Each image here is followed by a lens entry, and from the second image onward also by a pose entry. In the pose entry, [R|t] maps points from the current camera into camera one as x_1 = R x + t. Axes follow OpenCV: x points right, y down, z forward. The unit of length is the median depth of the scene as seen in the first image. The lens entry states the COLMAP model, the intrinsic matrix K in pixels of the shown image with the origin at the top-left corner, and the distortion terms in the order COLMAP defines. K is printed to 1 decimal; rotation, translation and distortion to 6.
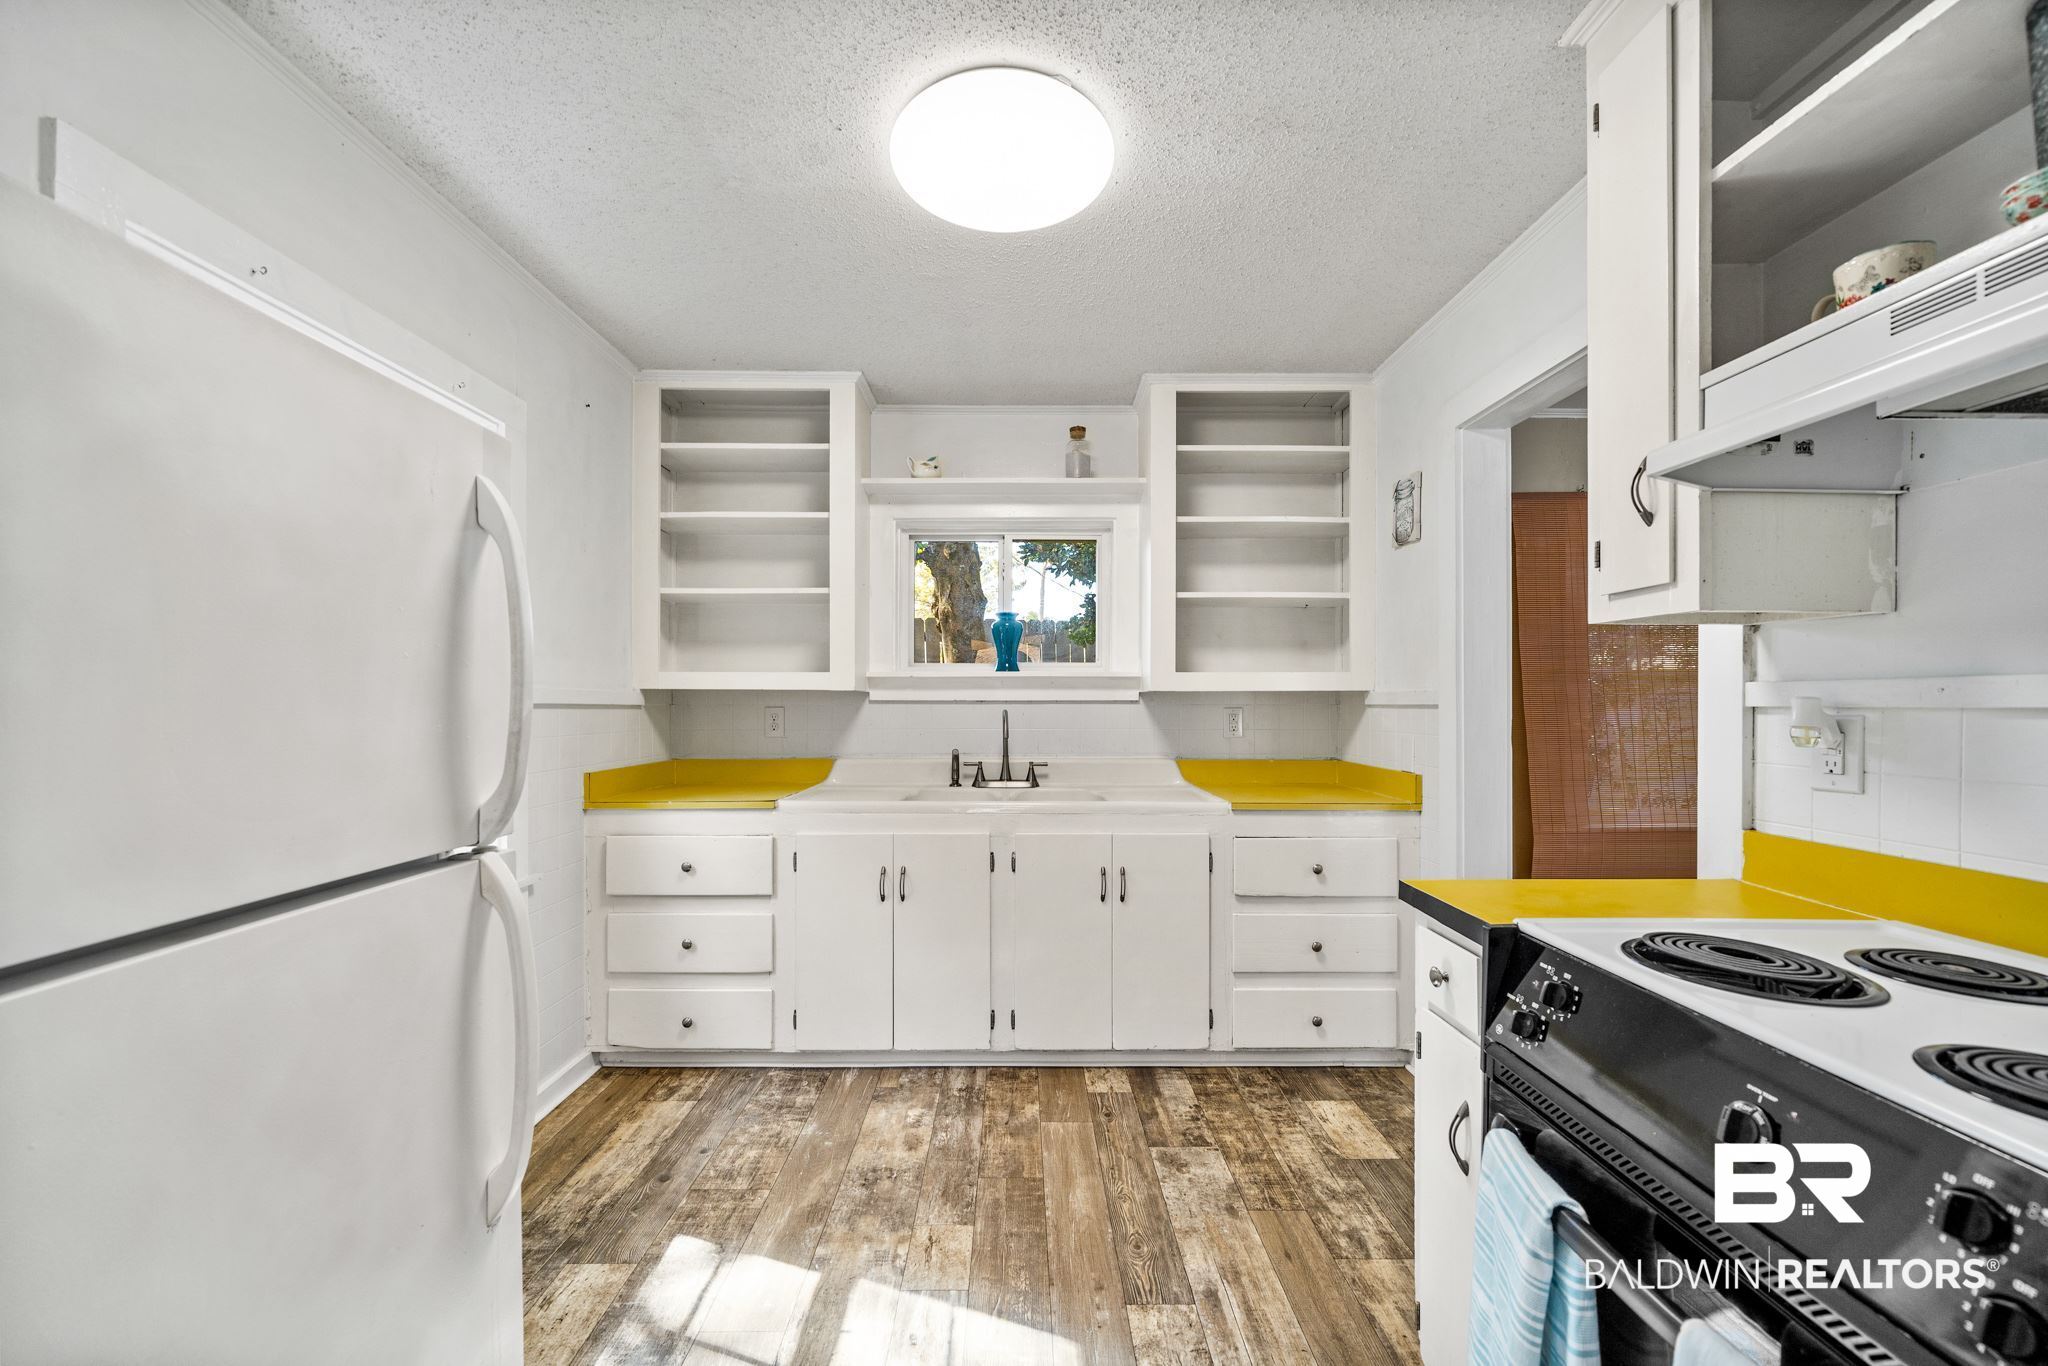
lens RADIAL K [[791.7, 0, 1025.3], [0, 791.7, 697.0], [0, 0, 1]] dist [-0.007586, 0.000338]
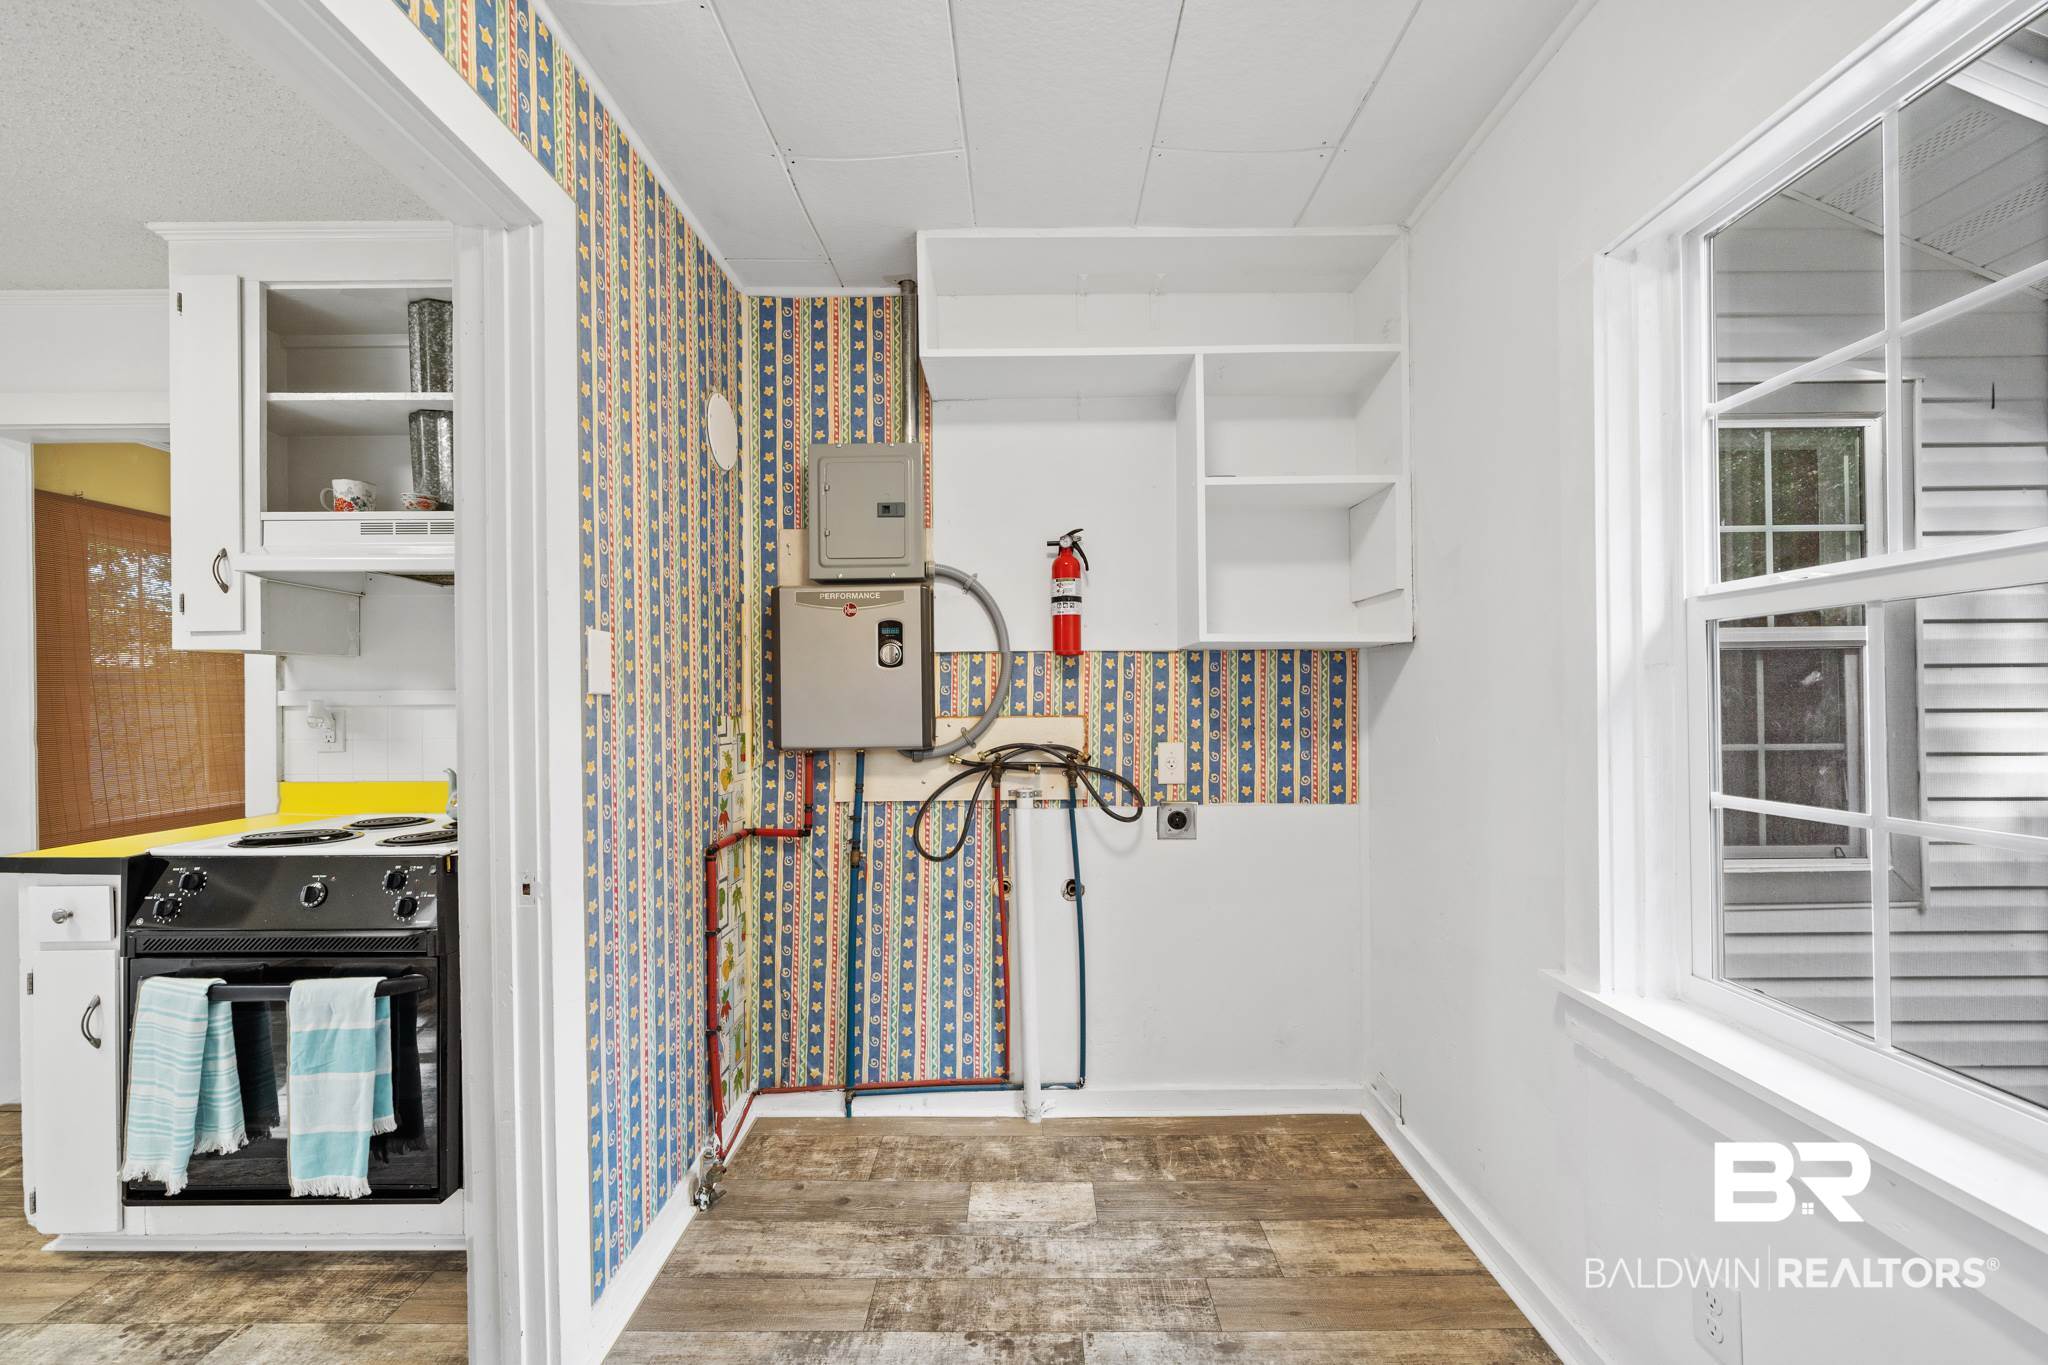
lens RADIAL K [[791.7, 0, 1025.3], [0, 791.7, 696.5], [0, 0, 1]] dist [-0.007586, 0.000338]
pose [[0.016640, -0.007506, 0.999833, -0.818598], [0.004145, 0.999964, 0.007438, -0.015795], [-0.999853, 0.004020, 0.016671, -0.683261]]
